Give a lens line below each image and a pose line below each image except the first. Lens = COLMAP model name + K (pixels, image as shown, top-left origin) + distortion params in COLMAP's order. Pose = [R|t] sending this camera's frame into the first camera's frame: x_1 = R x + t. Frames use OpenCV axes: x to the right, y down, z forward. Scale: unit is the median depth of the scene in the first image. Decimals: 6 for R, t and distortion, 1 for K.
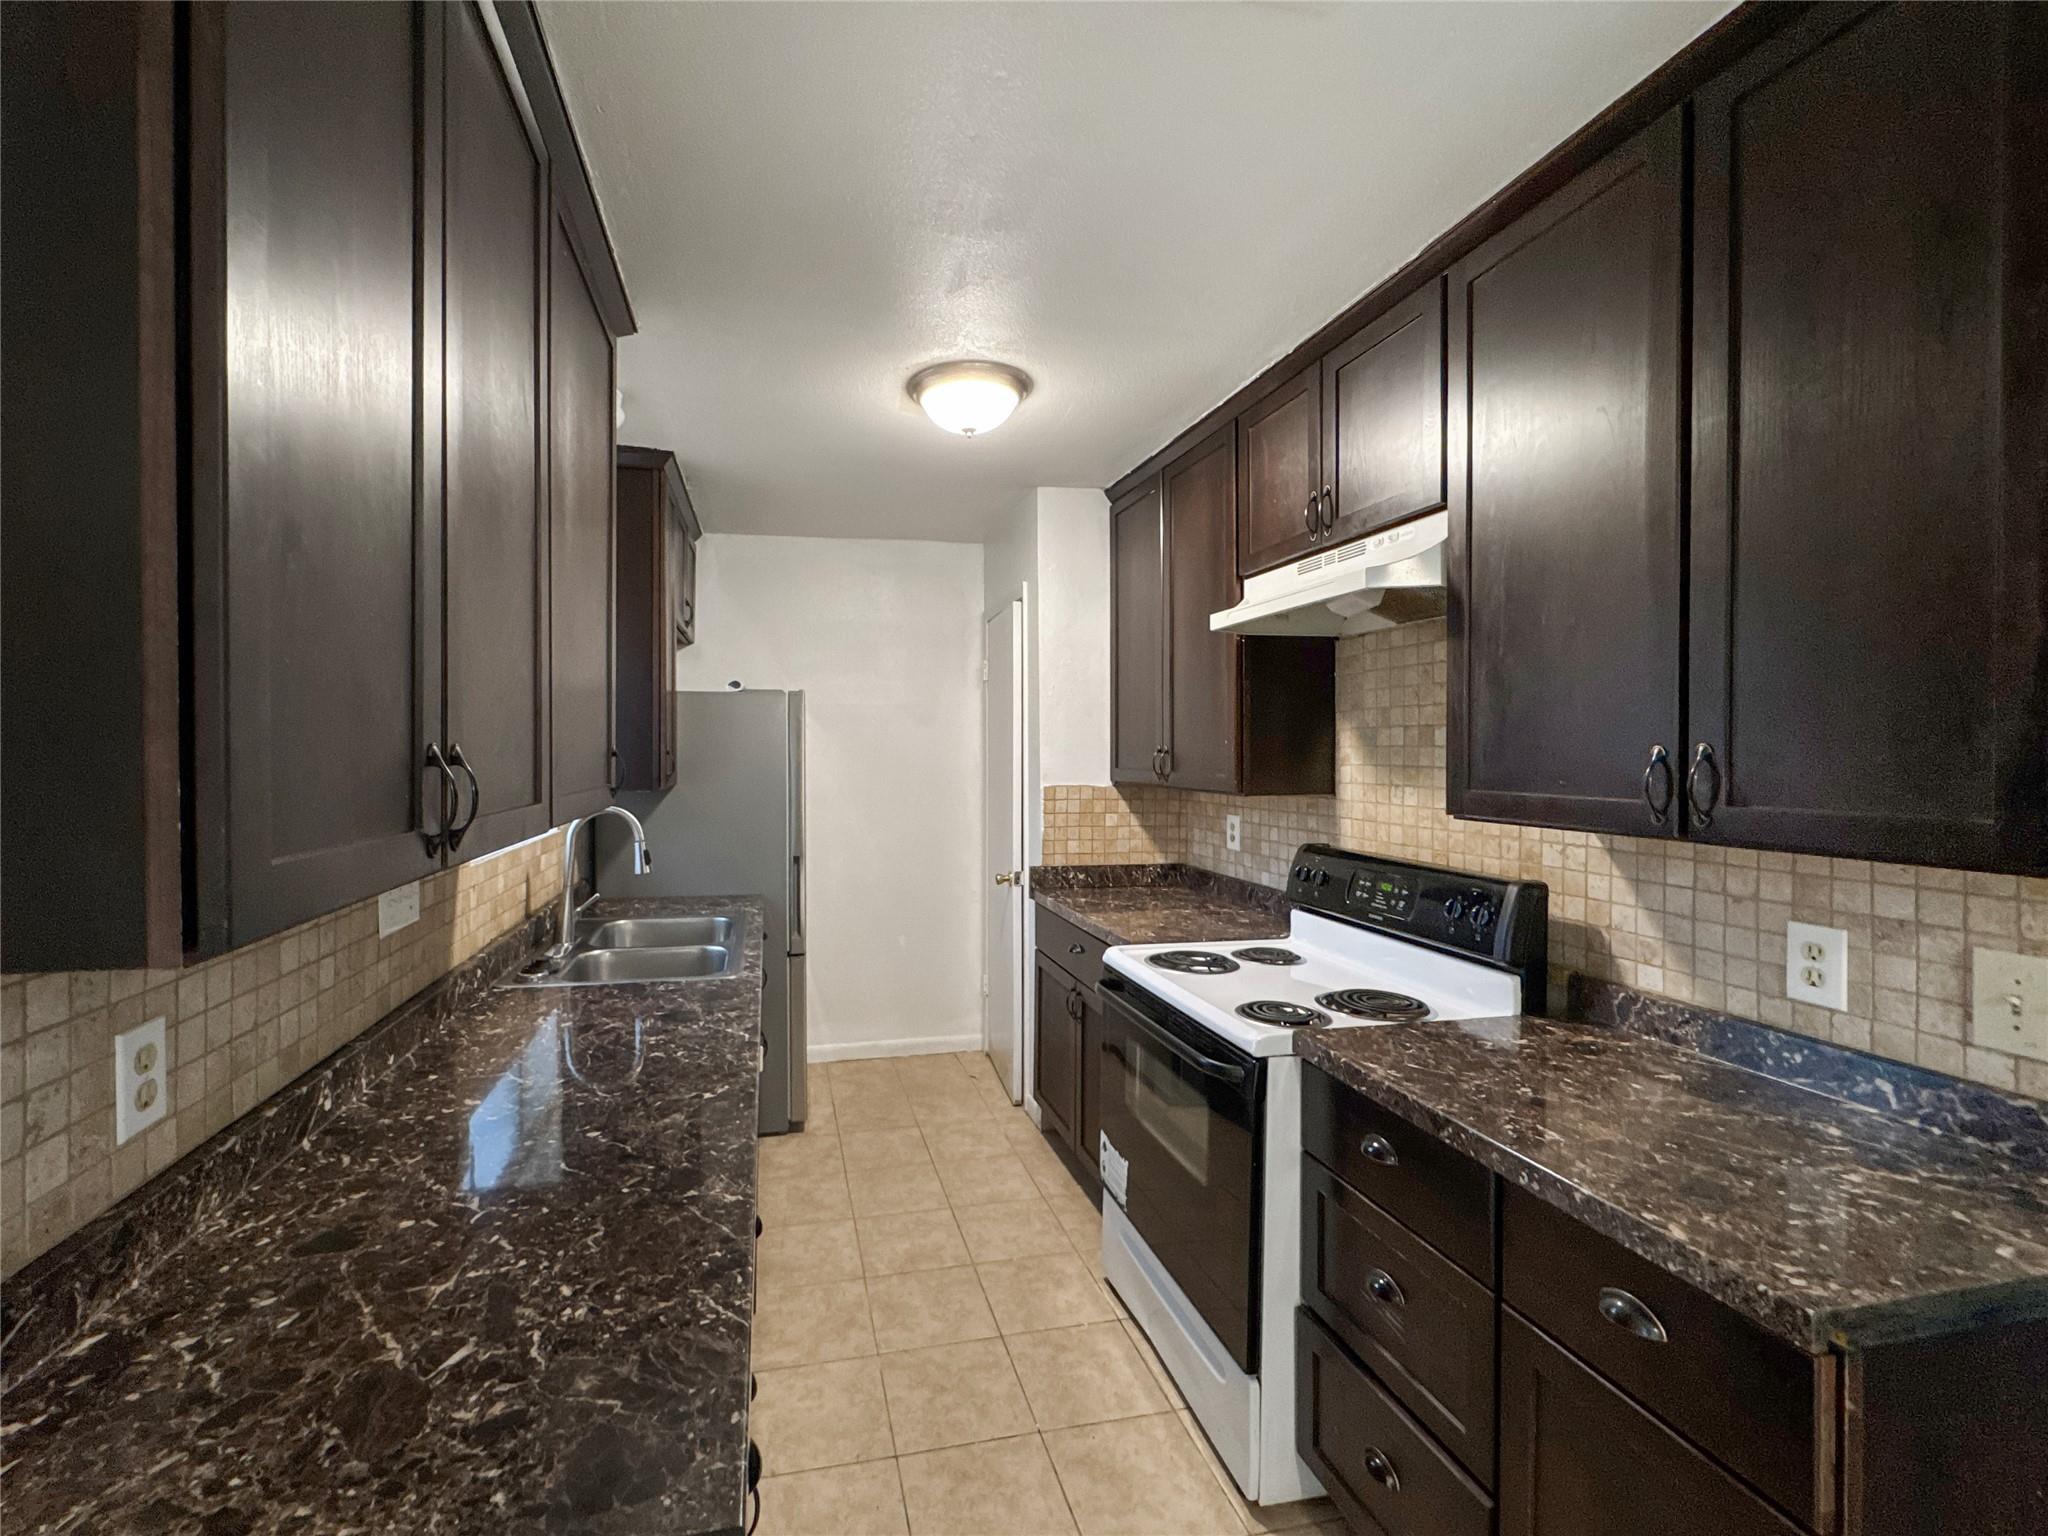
lens RADIAL K [[908.5, 0, 951.3], [0, 908.5, 757.9], [0, 0, 1]] dist [-0.002692, -0.000554]
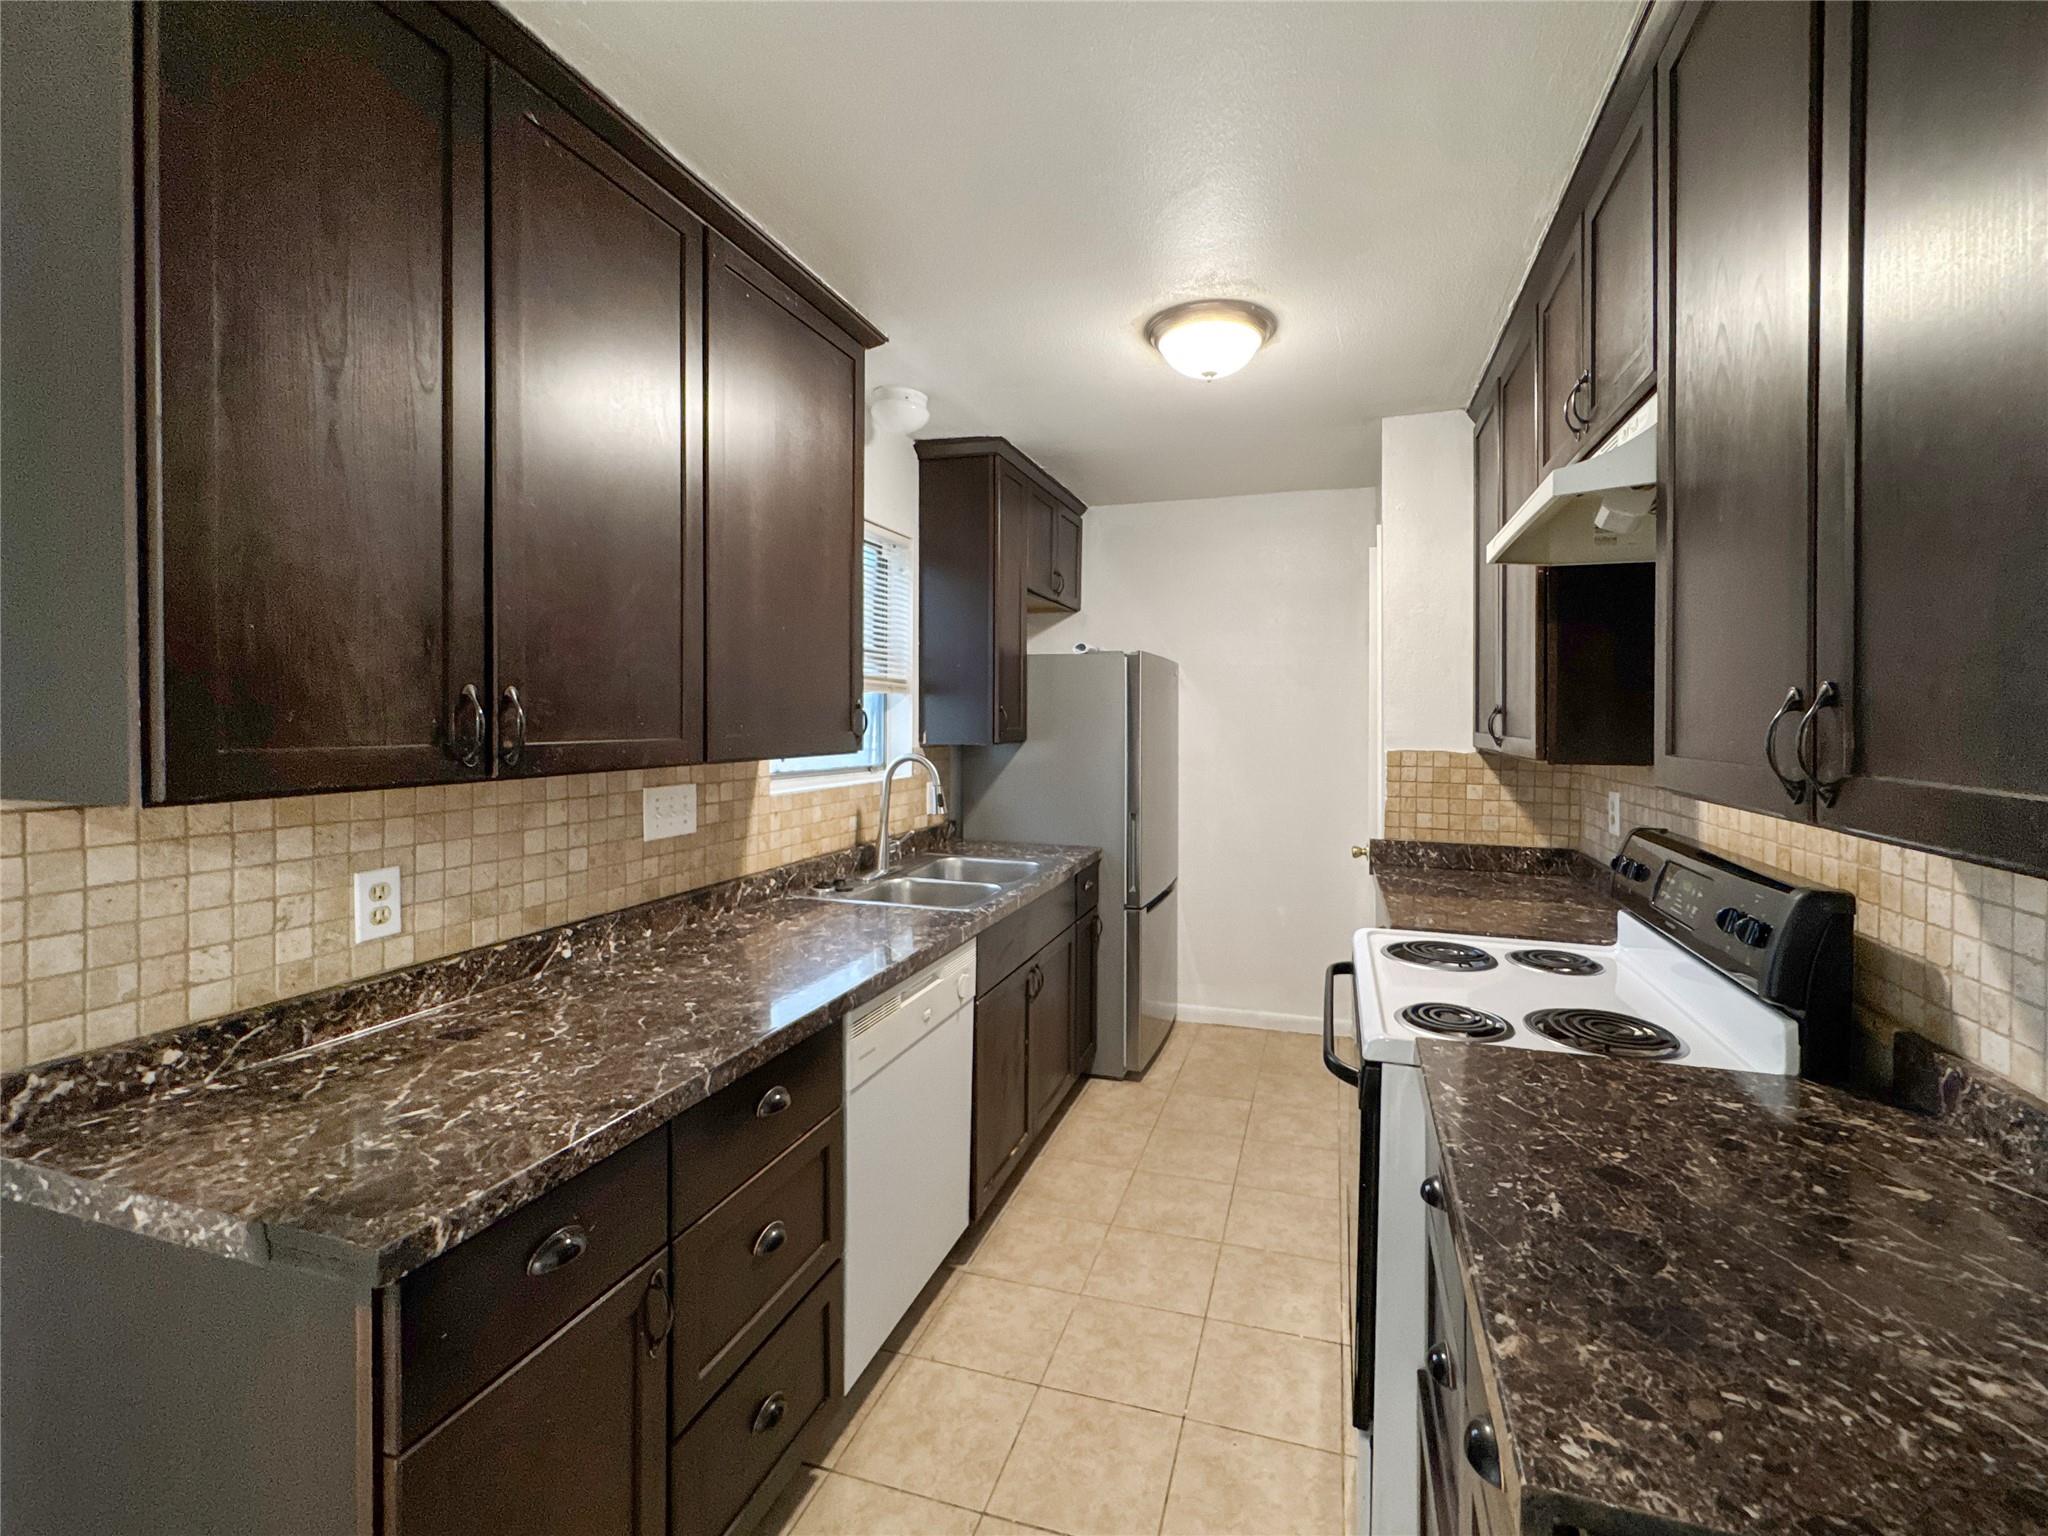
lens RADIAL K [[908.5, 0, 1054.6], [0, 908.5, 727.1], [0, 0, 1]] dist [-0.002692, -0.000554]
pose [[0.877673, 0.013360, -0.479074, 0.472344], [-0.012951, 0.999907, 0.004158, 0.016155], [0.479085, 0.002555, 0.877765, 0.106171]]
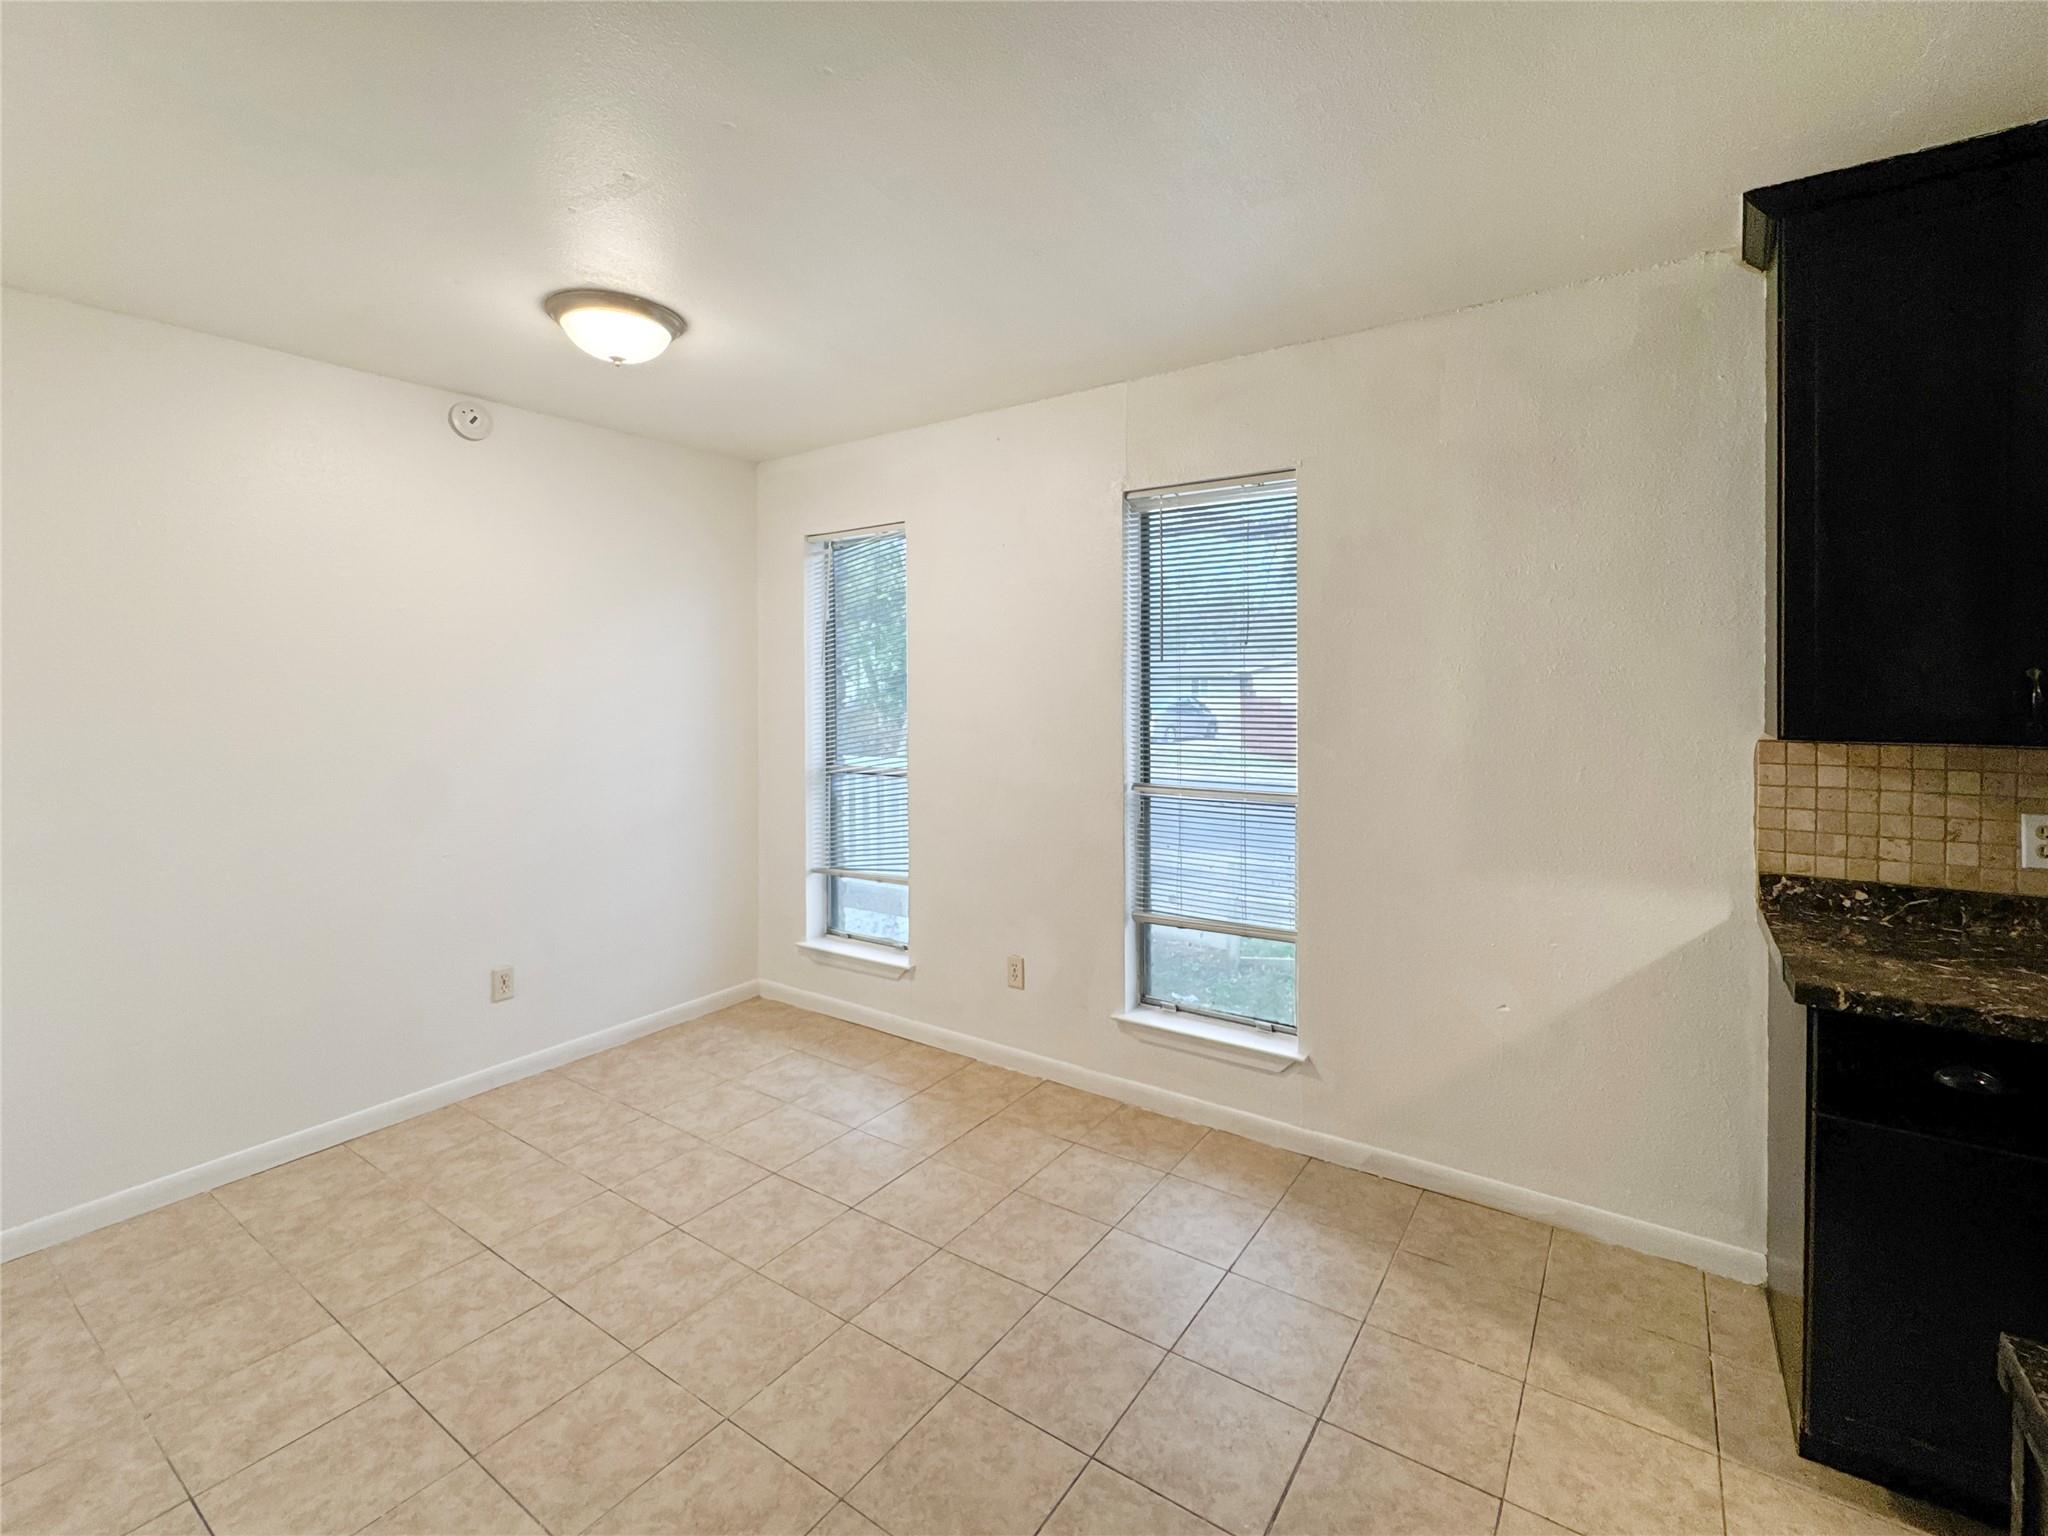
lens RADIAL K [[908.5, 0, 1040.2], [0, 908.5, 698.0], [0, 0, 1]] dist [-0.002692, -0.000554]
pose [[-0.723002, 0.017512, -0.690624, 1.106460], [-0.000167, 0.999674, 0.025524, -0.003238], [0.690846, 0.018569, -0.722764, 0.497577]]
